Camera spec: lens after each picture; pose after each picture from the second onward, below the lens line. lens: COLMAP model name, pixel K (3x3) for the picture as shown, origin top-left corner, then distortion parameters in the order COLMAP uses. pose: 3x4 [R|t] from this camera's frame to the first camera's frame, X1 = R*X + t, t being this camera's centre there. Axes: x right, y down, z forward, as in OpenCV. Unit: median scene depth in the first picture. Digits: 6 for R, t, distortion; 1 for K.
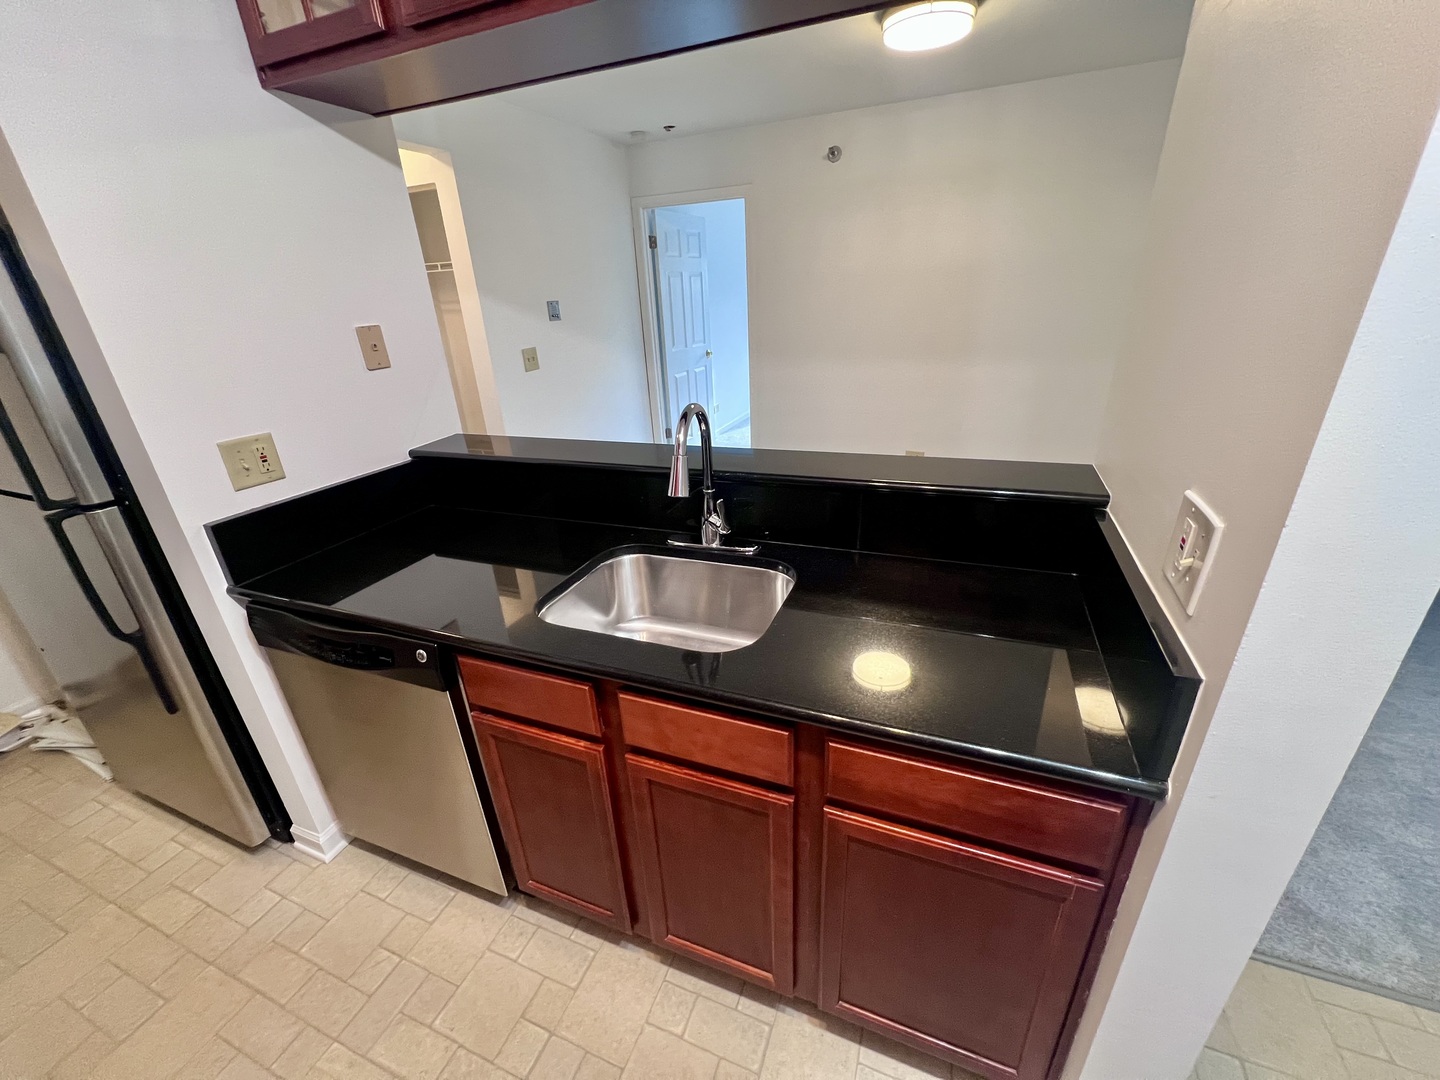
lens RADIAL K [[583.6, 0, 712.3], [0, 583.6, 536.5], [0, 0, 1]] dist [-0.003153, -0.000428]
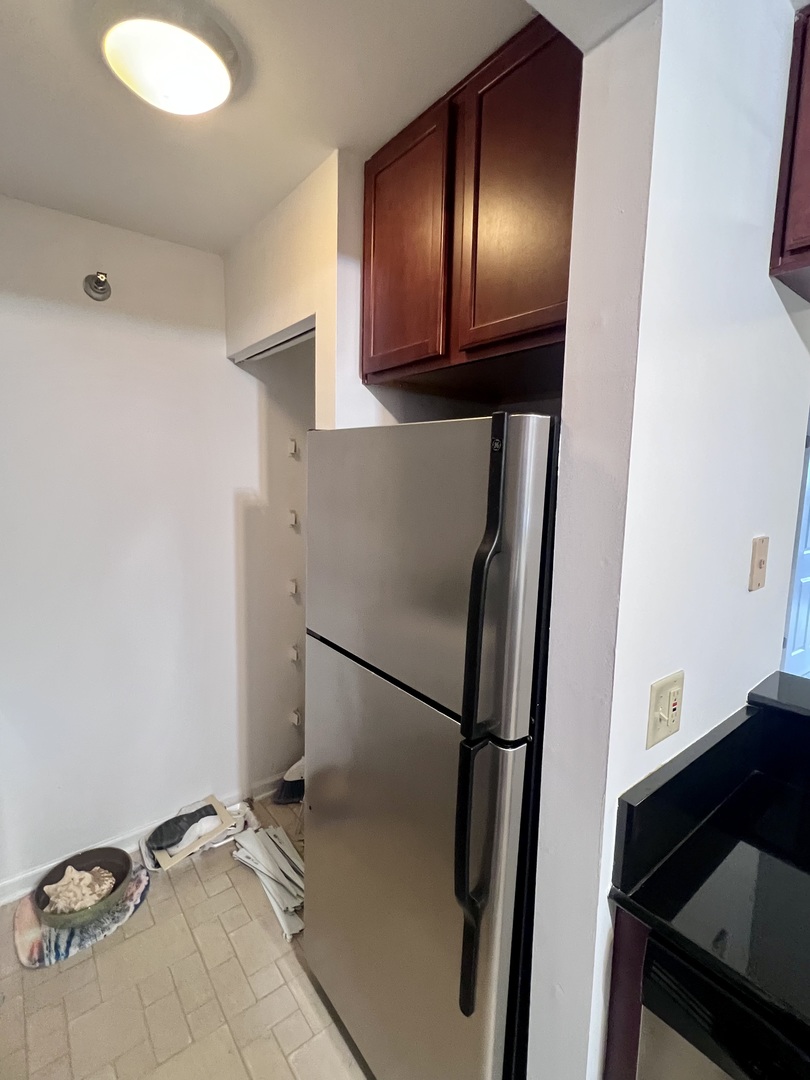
lens RADIAL K [[504.0, 0, 415.1], [0, 504.0, 544.6], [0, 0, 1]] dist [-0.008723, 0.000531]
pose [[0.871305, 0.121585, -0.475441, -0.516479], [-0.246114, 0.946438, -0.209002, -0.074449], [0.424564, 0.299118, 0.854560, 0.174152]]
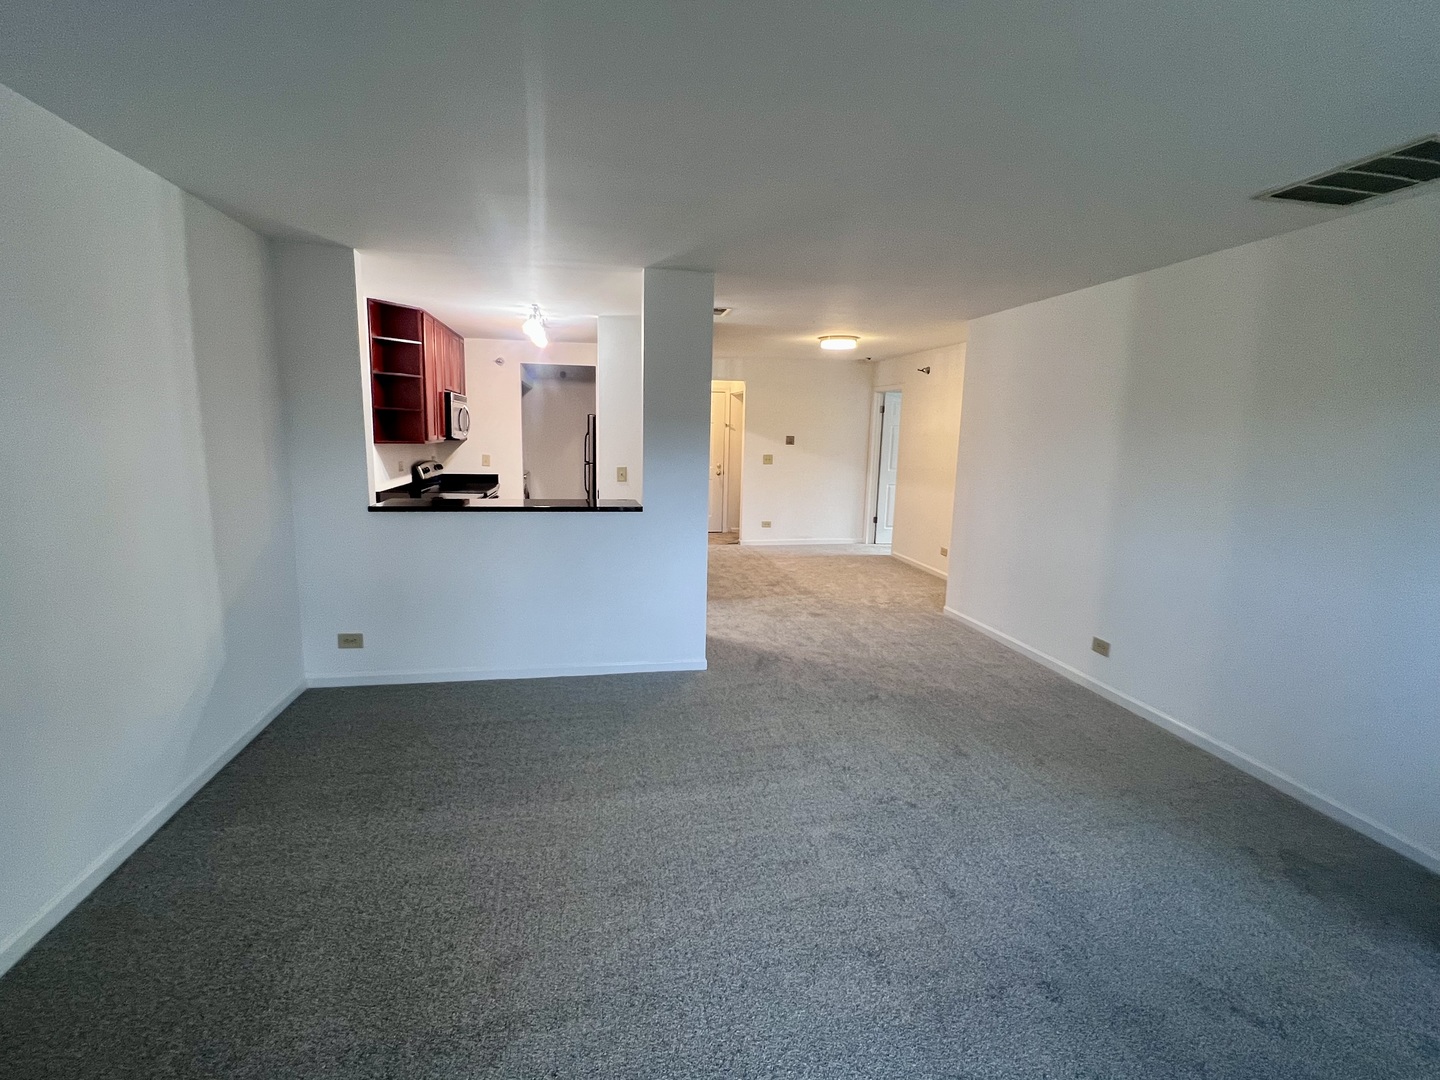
lens RADIAL K [[672.0, 0, 721.5], [0, 672.0, 539.7], [0, 0, 1]] dist [-0.008723, 0.000531]
pose [[0.544278, 0.188384, -0.817480, 2.421132], [-0.377421, 0.925259, -0.038065, 0.193631], [0.749210, 0.329252, 0.574698, -0.682658]]
